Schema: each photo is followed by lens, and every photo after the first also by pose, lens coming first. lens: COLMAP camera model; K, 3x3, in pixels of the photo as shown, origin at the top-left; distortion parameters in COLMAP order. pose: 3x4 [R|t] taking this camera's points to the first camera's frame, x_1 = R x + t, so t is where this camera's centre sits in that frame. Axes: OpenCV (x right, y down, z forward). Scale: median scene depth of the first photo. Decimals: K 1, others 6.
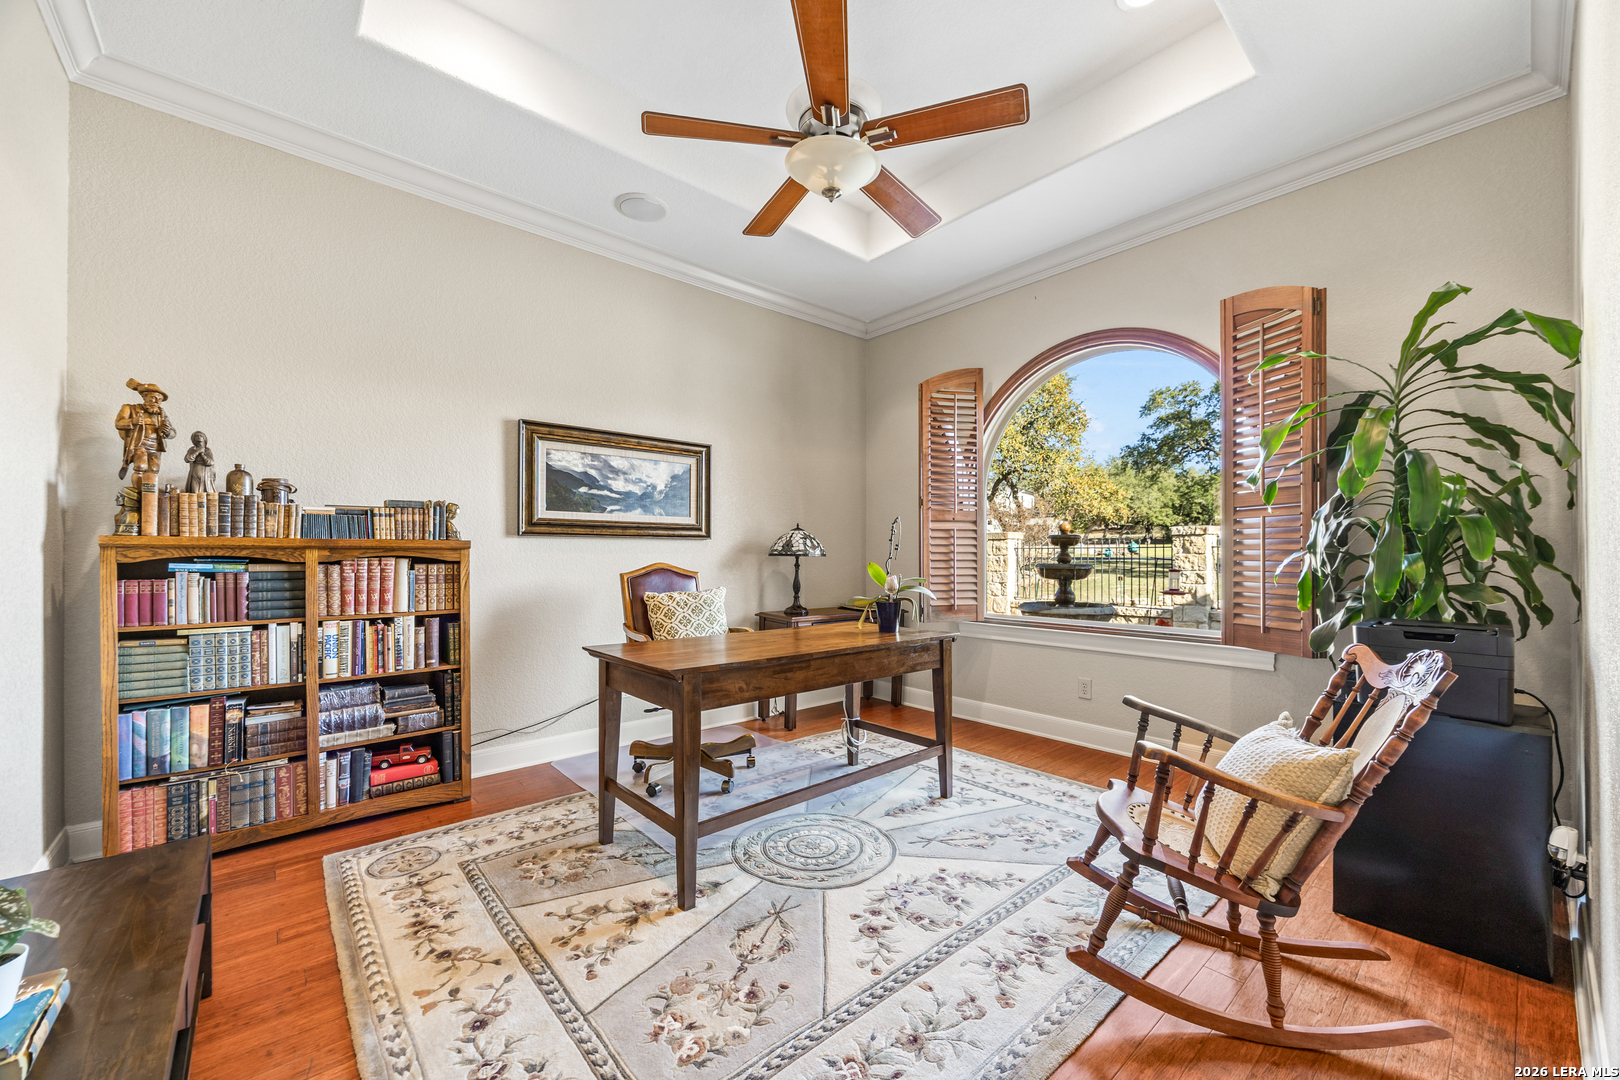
lens RADIAL K [[623.9, 0, 816.7], [0, 623.9, 550.2], [0, 0, 1]] dist [-0.000529, 0.000012]
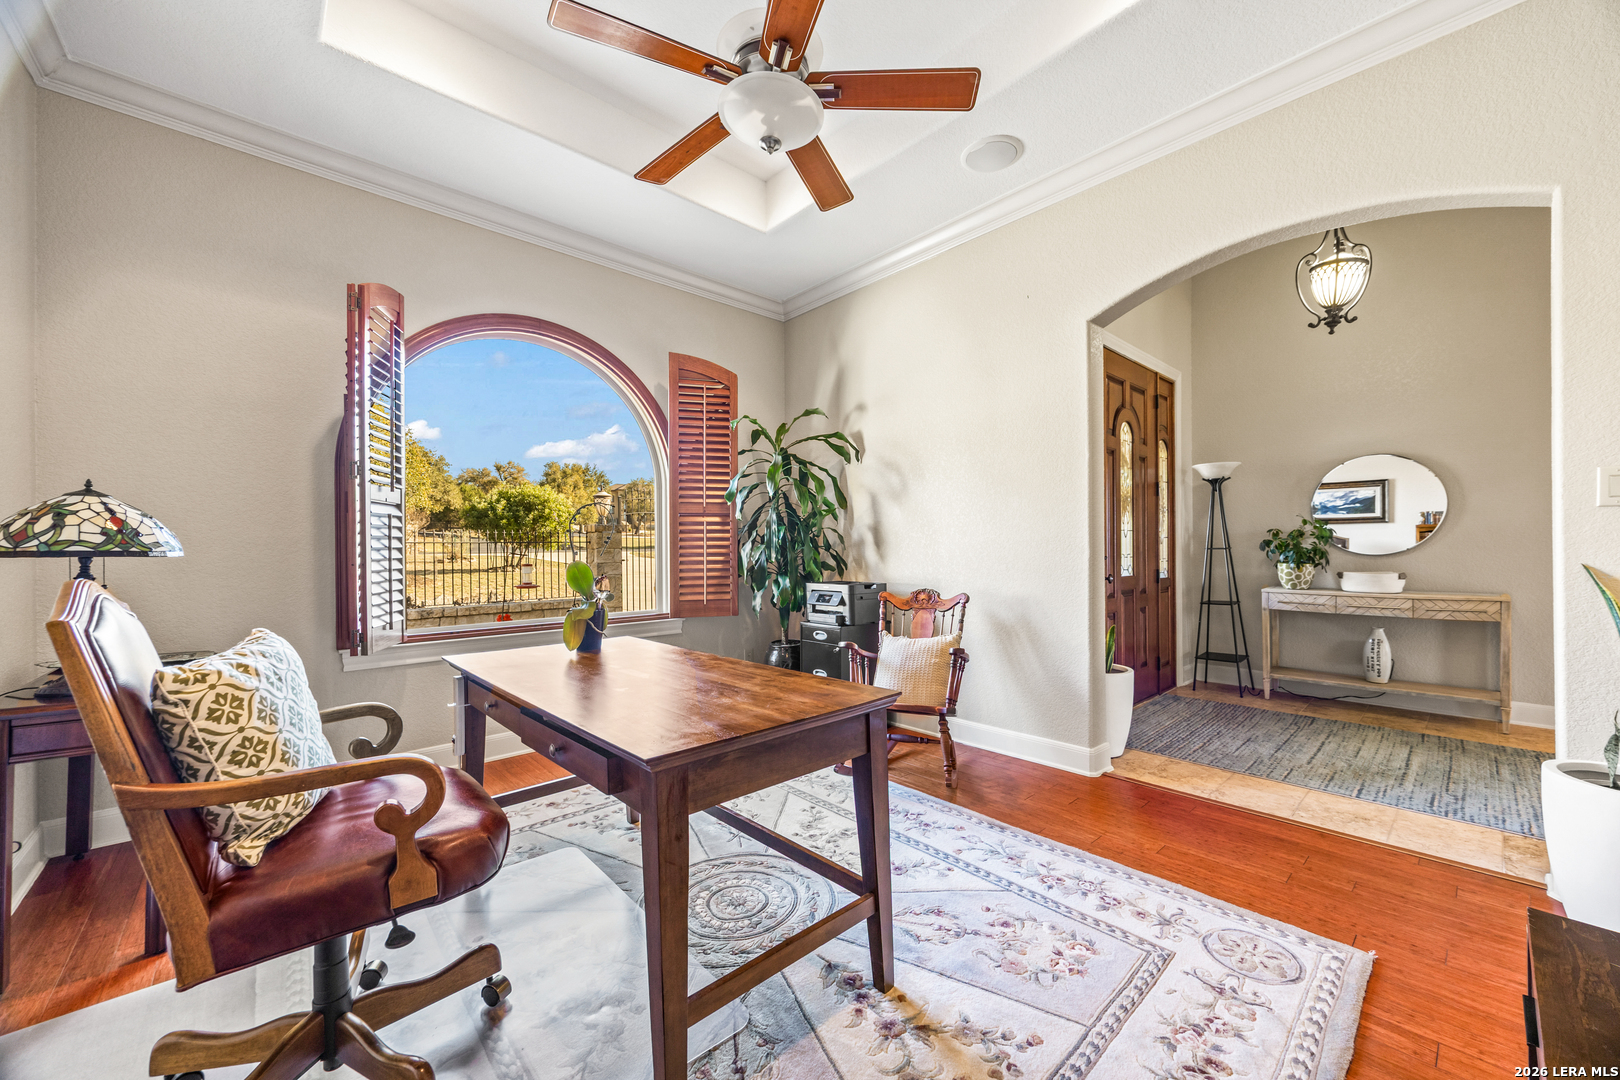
lens RADIAL K [[623.9, 0, 818.0], [0, 623.9, 546.2], [0, 0, 1]] dist [-0.000529, 0.000012]
pose [[-0.024113, 0.005077, 0.999696, -1.170922], [-0.004196, 0.999978, -0.005179, 0.008596], [-0.999700, -0.004319, -0.024091, 1.275226]]
